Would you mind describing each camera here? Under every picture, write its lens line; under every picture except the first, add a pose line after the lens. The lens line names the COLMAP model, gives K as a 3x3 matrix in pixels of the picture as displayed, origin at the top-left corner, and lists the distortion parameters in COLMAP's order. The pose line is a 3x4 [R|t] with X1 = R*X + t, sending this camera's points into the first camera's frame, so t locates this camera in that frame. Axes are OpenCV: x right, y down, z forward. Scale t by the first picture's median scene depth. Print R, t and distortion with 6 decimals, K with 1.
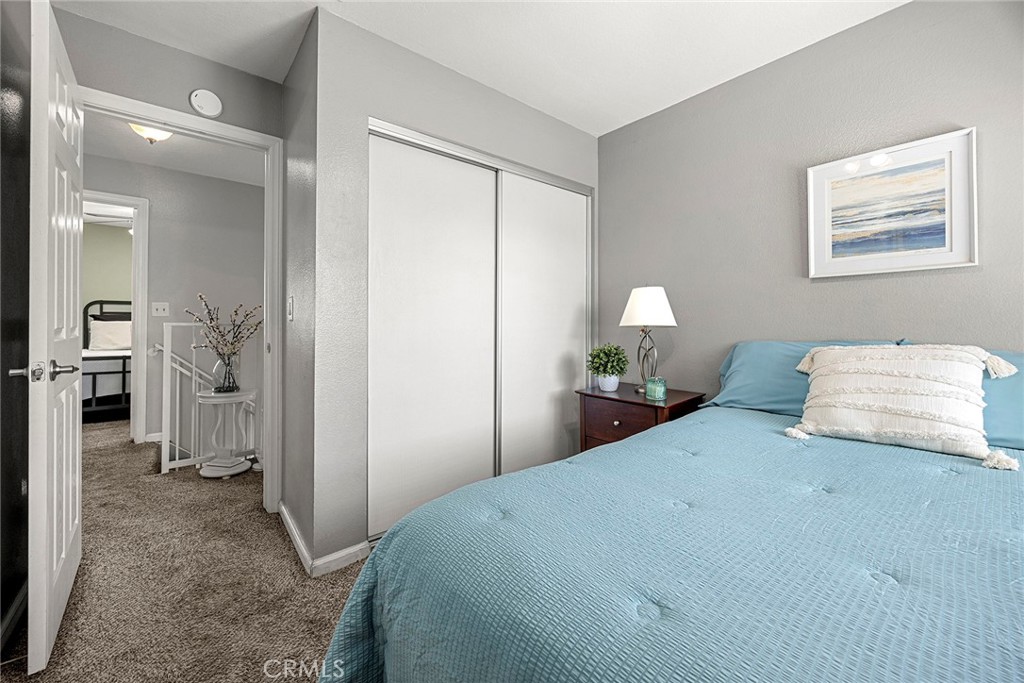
lens RADIAL K [[391.9, 0, 512.4], [0, 391.9, 325.0], [0, 0, 1]] dist [0.000692, -0.000124]
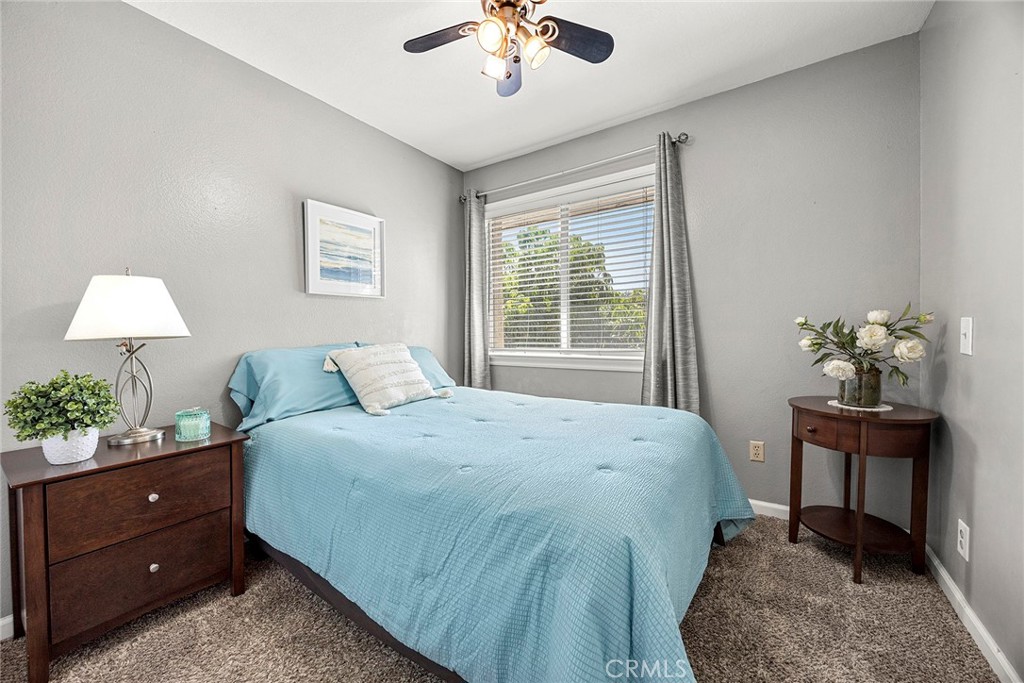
lens RADIAL K [[398.0, 0, 511.8], [0, 398.0, 330.3], [0, 0, 1]] dist [0.000604, -0.000093]
pose [[-0.257527, -0.003489, 0.966265, -0.557839], [0.013908, 0.999877, 0.007317, -0.008215], [-0.966171, 0.015324, -0.257446, 0.718434]]
